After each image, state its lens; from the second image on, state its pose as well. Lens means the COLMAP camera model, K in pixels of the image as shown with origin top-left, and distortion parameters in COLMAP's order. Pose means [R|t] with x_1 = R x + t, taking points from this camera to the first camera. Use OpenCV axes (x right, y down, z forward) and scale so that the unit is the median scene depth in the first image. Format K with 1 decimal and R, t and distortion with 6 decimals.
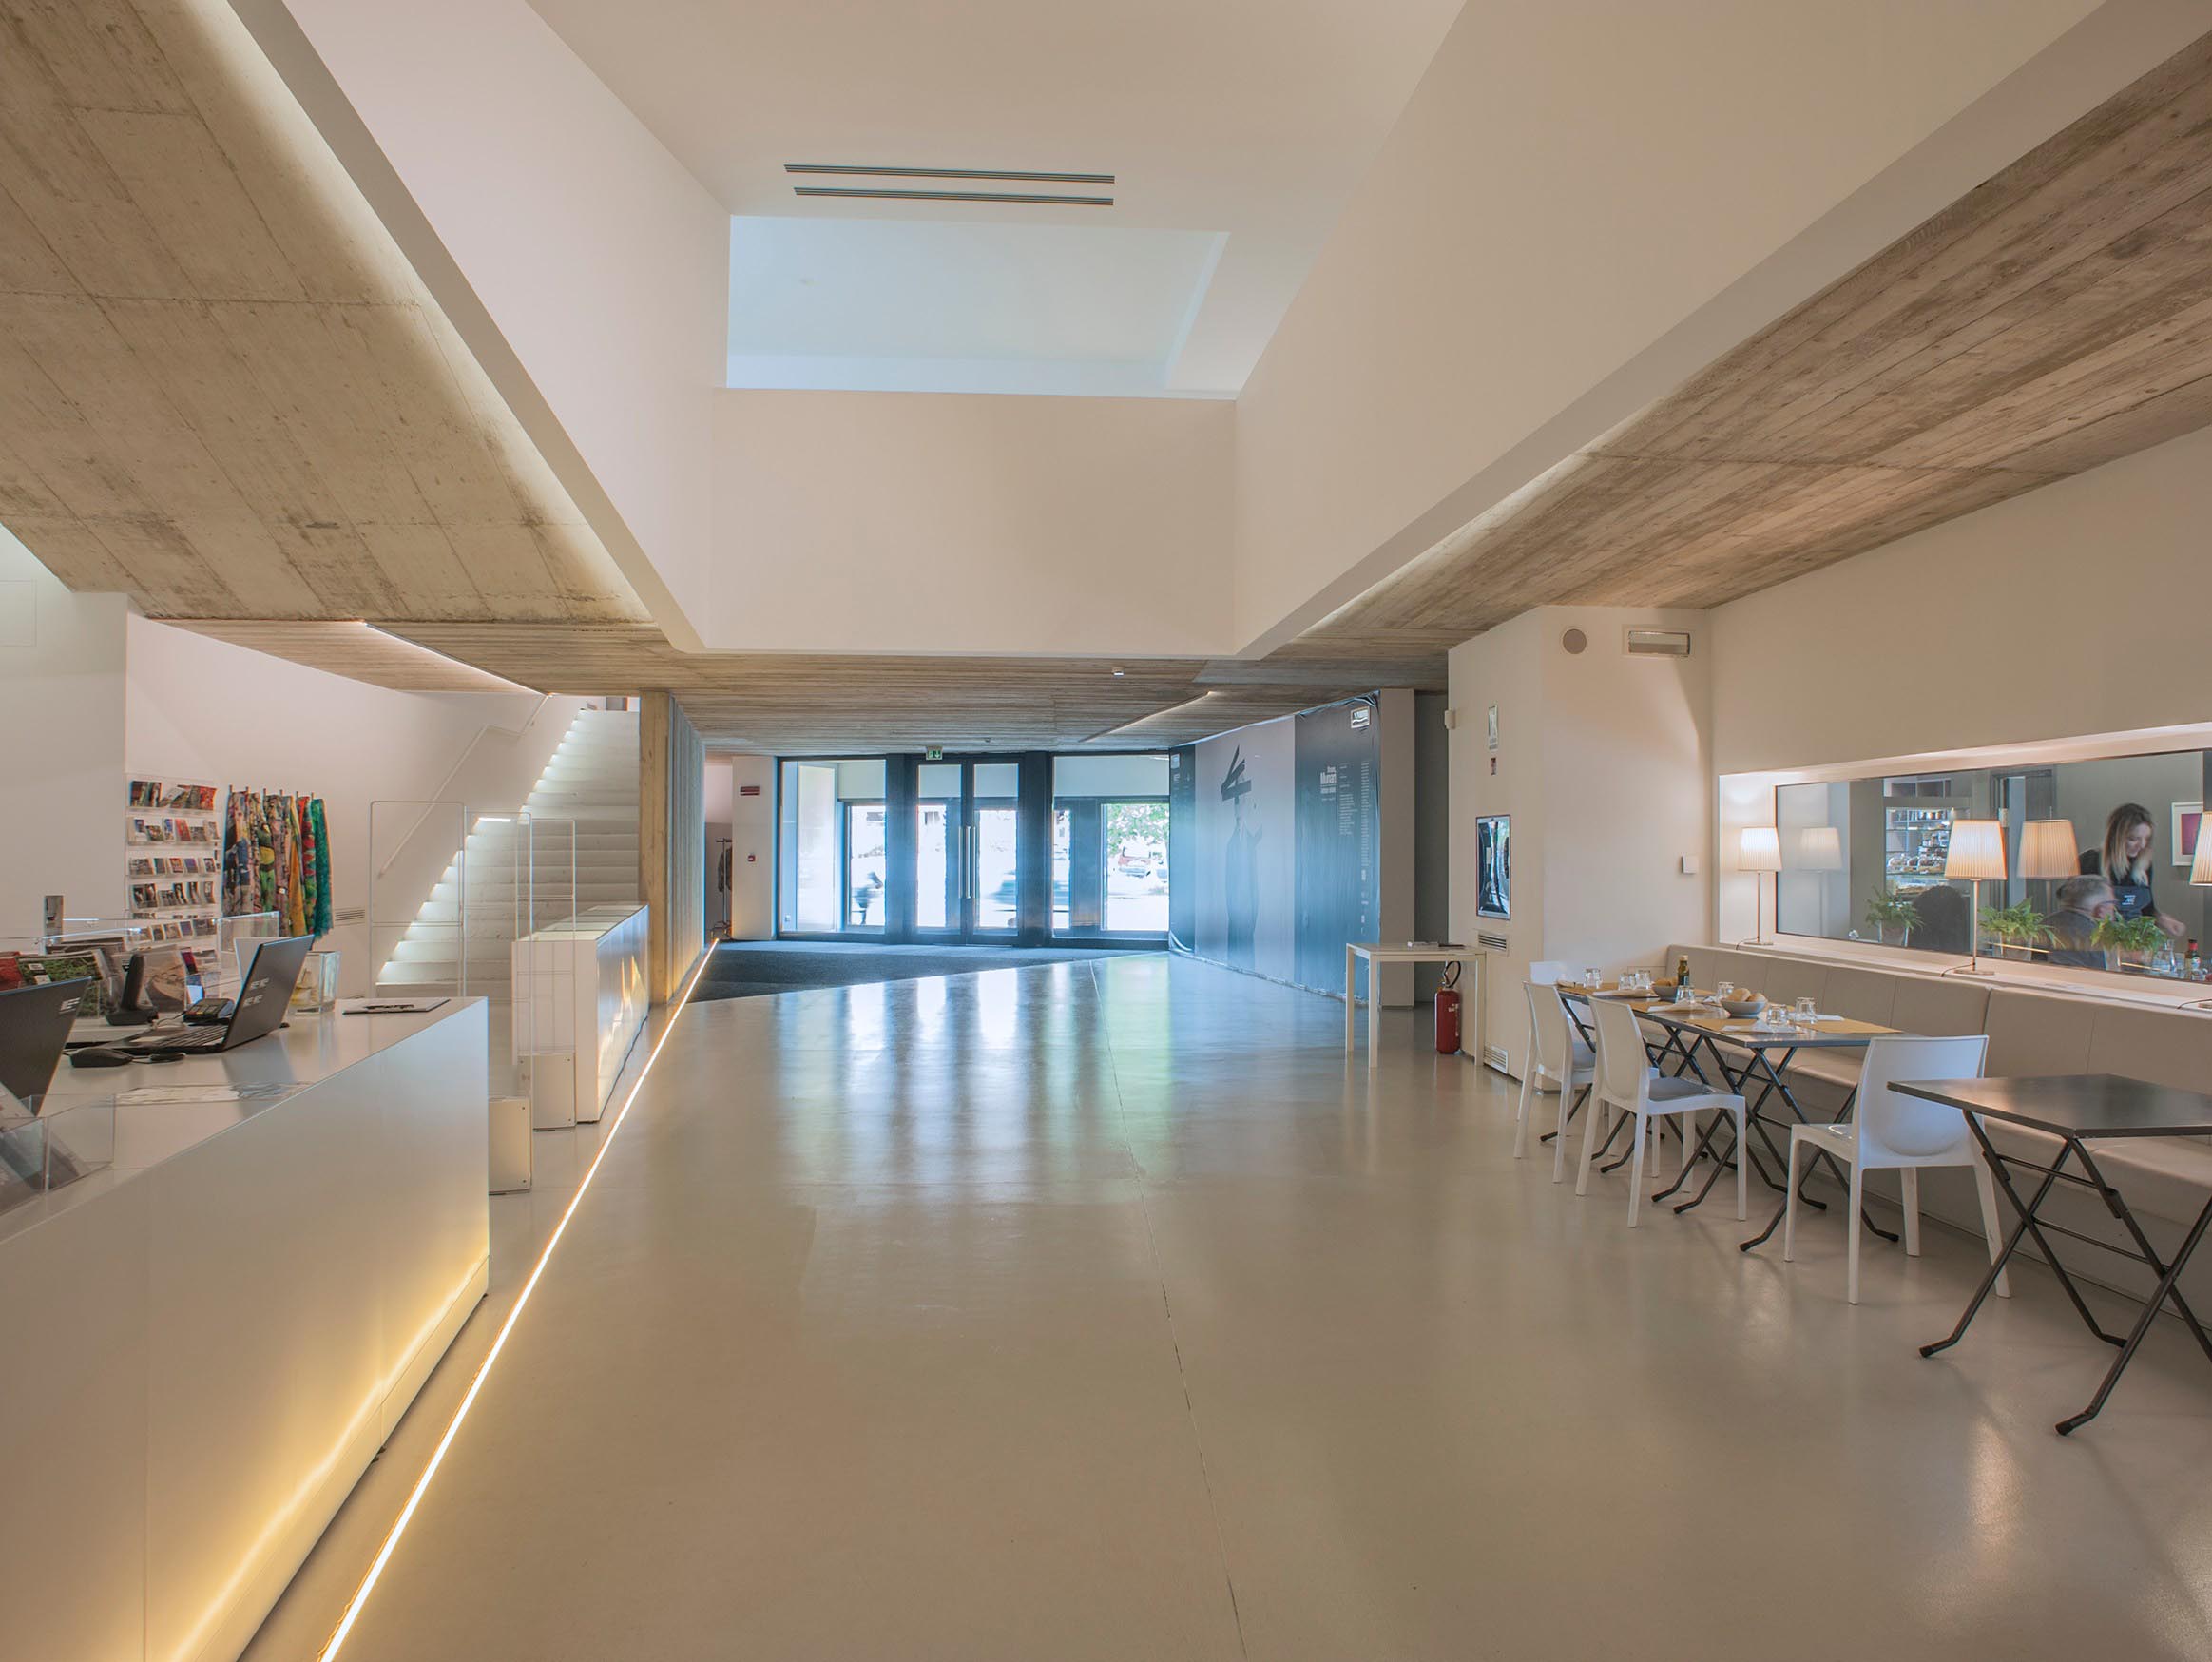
lens RADIAL K [[1440.0, 0, 1201.0], [0, 1440.0, 836.5], [0, 0, 1]] dist [-0.101816, 0.075505]
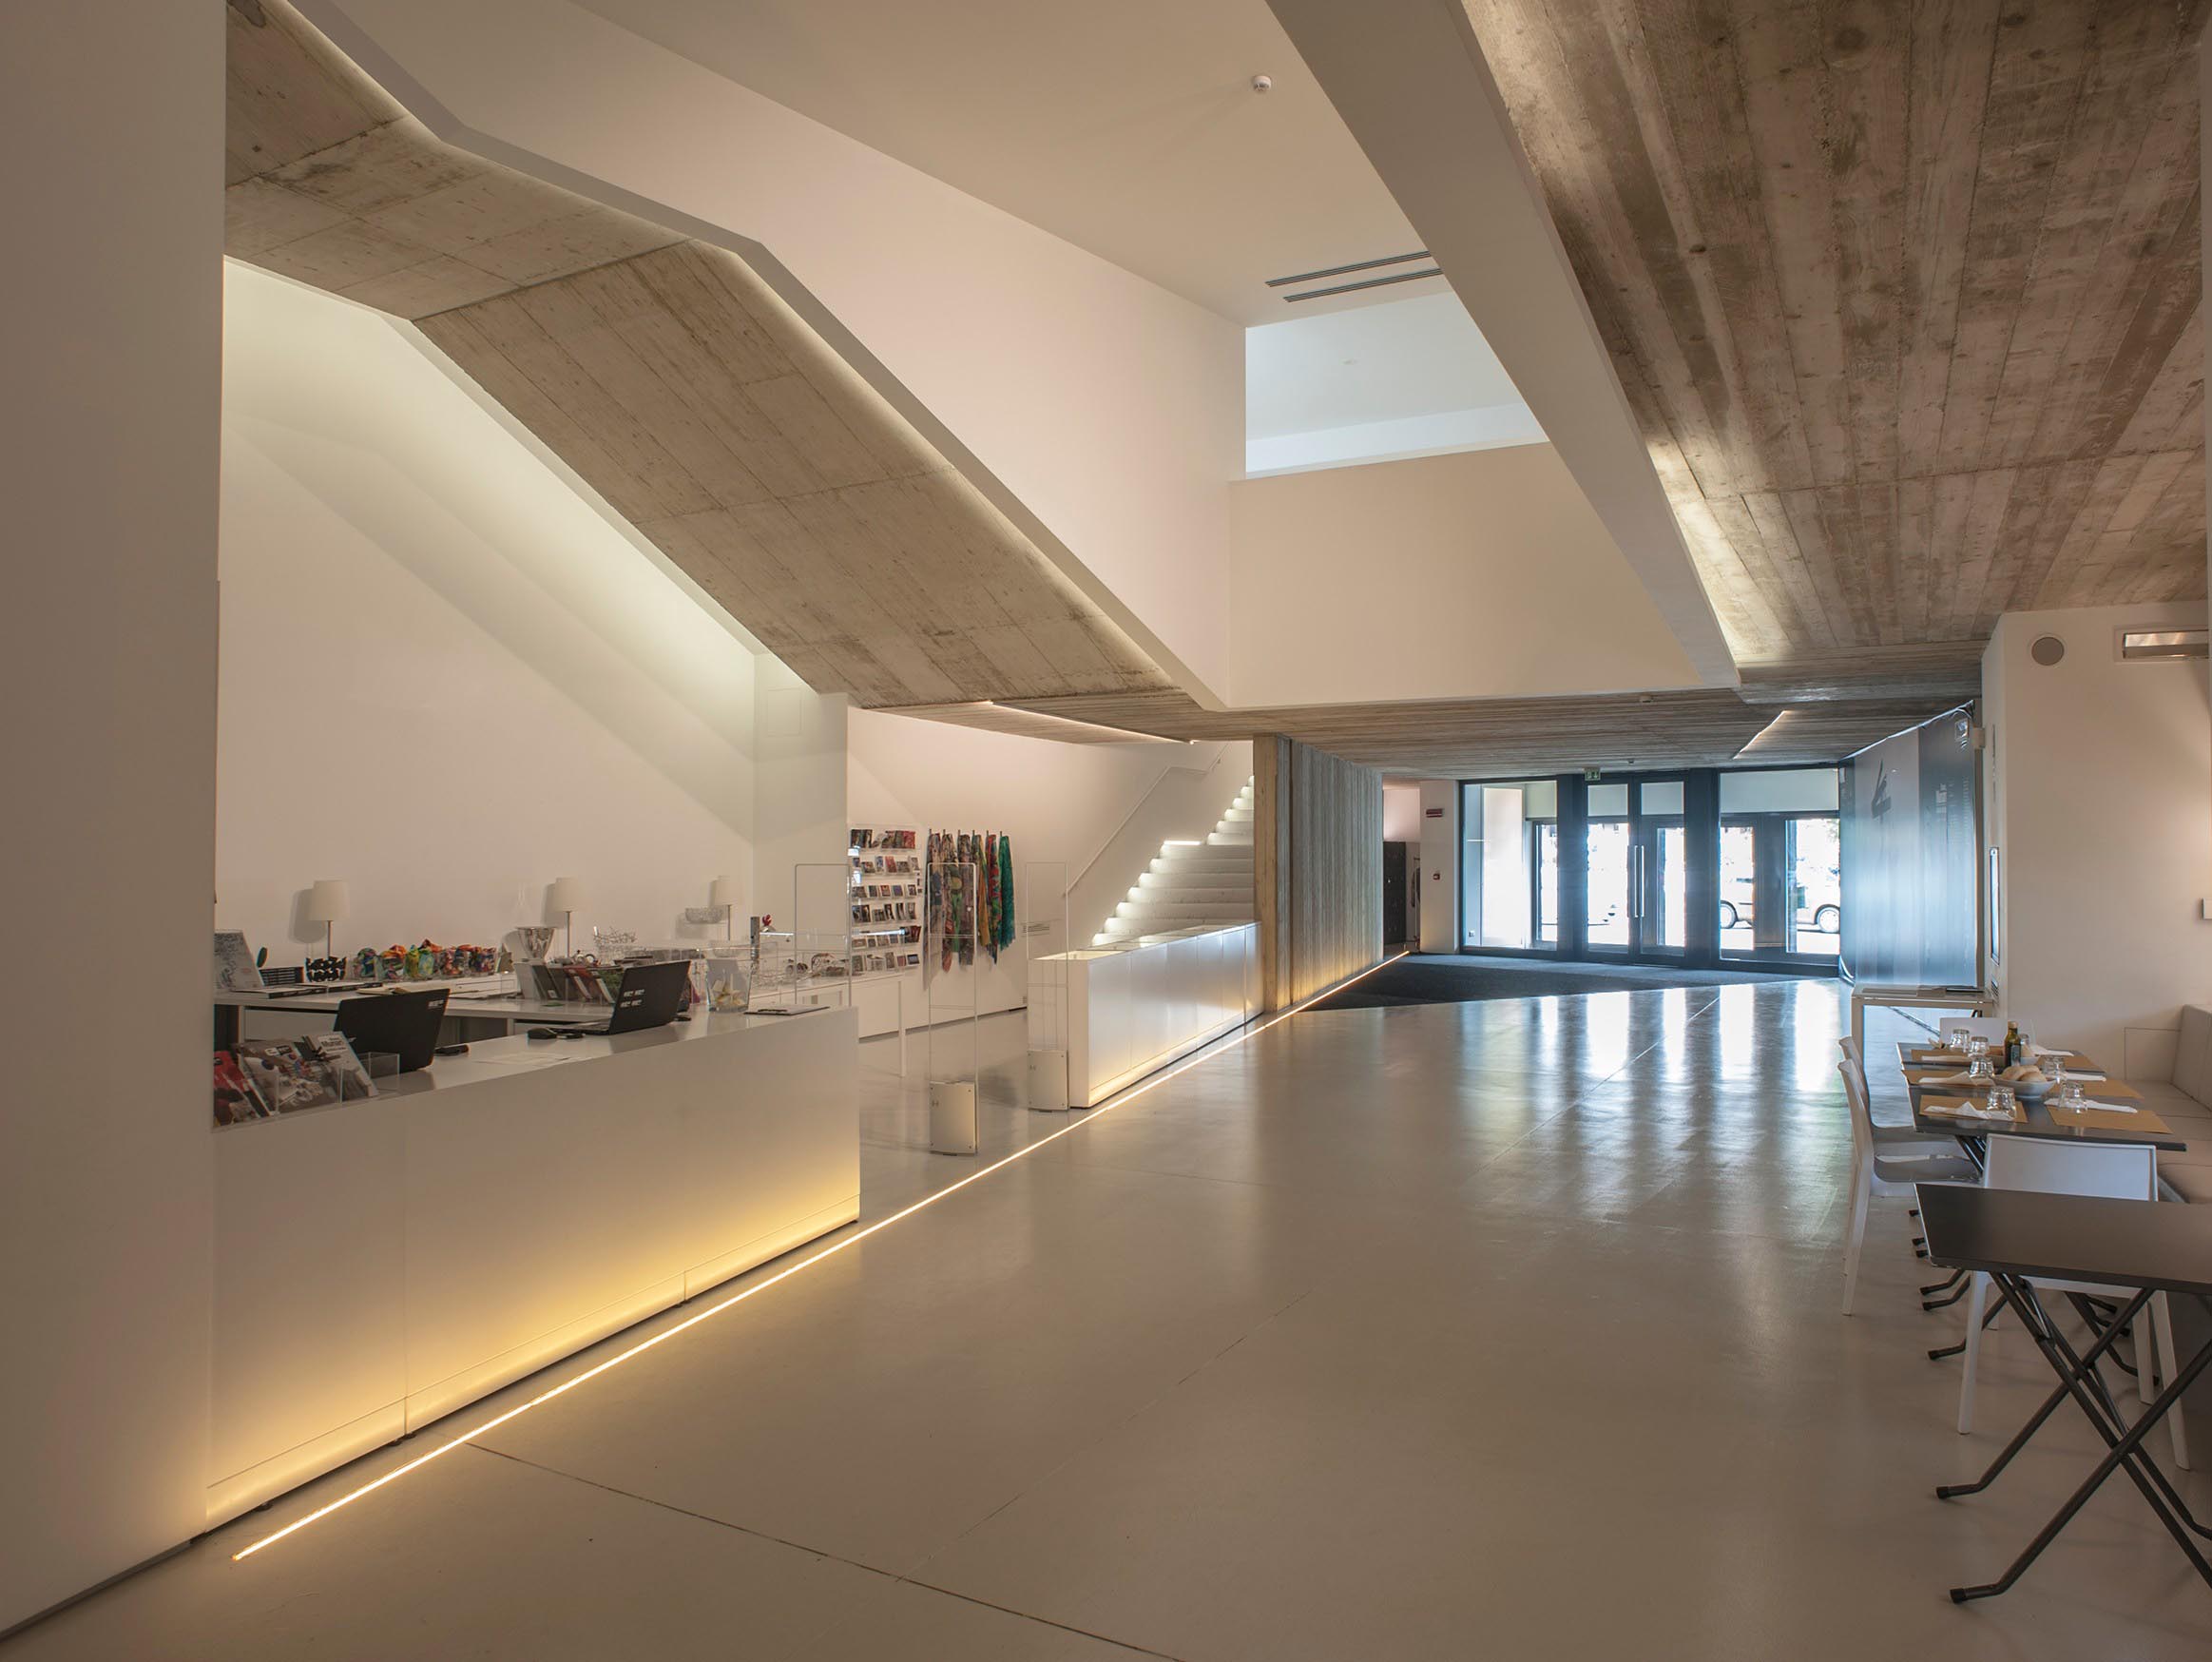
lens RADIAL K [[1440.0, 0, 1201.0], [0, 1440.0, 836.5], [0, 0, 1]] dist [-0.101816, 0.075505]
pose [[0.844163, -0.010513, -0.535984, 0.252265], [0.007966, 0.999943, -0.007067, -0.018866], [0.536028, 0.001696, 0.844199, -0.000775]]
